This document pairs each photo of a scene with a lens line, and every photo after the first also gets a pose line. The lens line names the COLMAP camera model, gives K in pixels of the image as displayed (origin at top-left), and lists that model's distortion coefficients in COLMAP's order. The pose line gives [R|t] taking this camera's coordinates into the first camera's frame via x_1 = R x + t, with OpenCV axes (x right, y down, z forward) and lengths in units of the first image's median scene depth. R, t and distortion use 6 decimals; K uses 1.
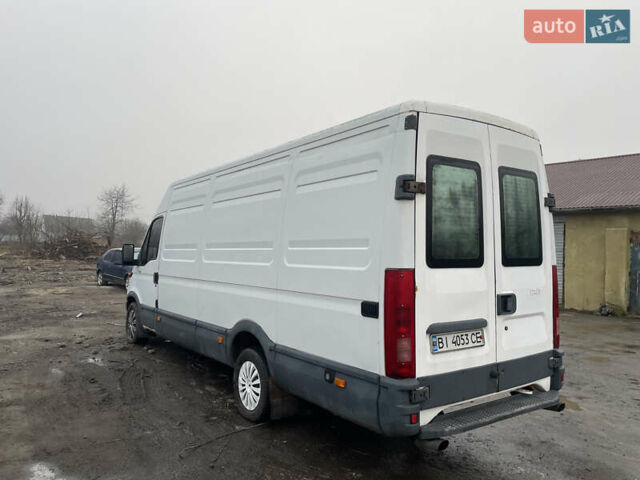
lens RADIAL K [[483.7, 0, 322.3], [0, 483.7, 239.5], [0, 0, 1]] dist [0.062943, -0.027475]
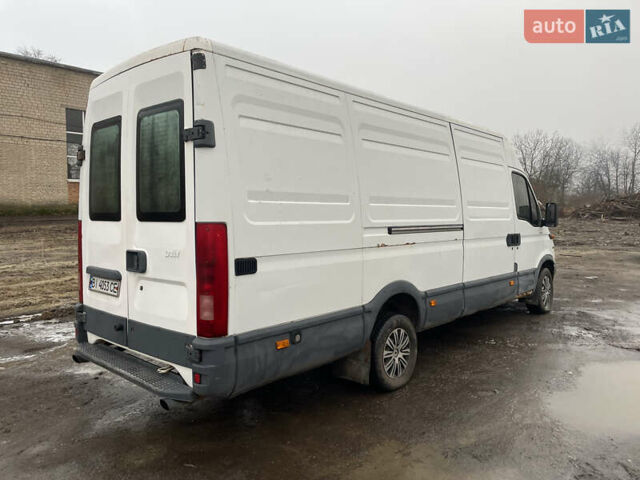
lens RADIAL K [[483.7, 0, 319.5], [0, 483.7, 239.7], [0, 0, 1]] dist [0.062943, -0.027475]
pose [[0.200417, 0.048075, -0.978530, 1.430495], [0.027018, 0.998144, 0.054573, 0.052546], [0.979338, -0.037375, 0.198746, 1.226093]]
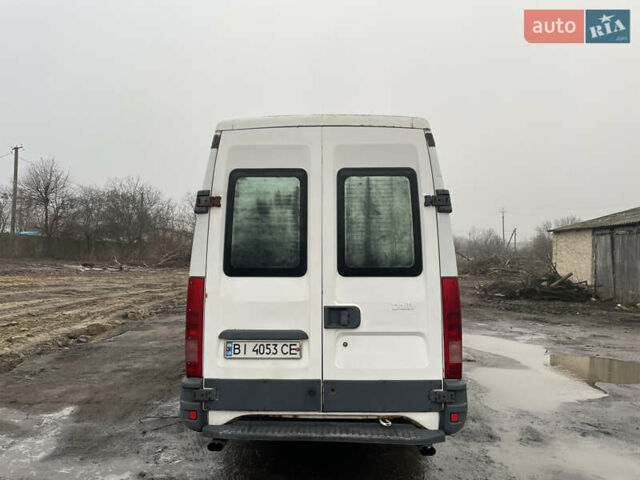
lens RADIAL K [[483.7, 0, 317.0], [0, 483.7, 236.3], [0, 0, 1]] dist [0.062943, -0.027475]
pose [[0.794638, -0.039562, -0.605793, 0.950626], [0.018058, 0.998973, -0.041552, 0.017800], [0.606815, 0.022079, 0.794536, 0.259693]]
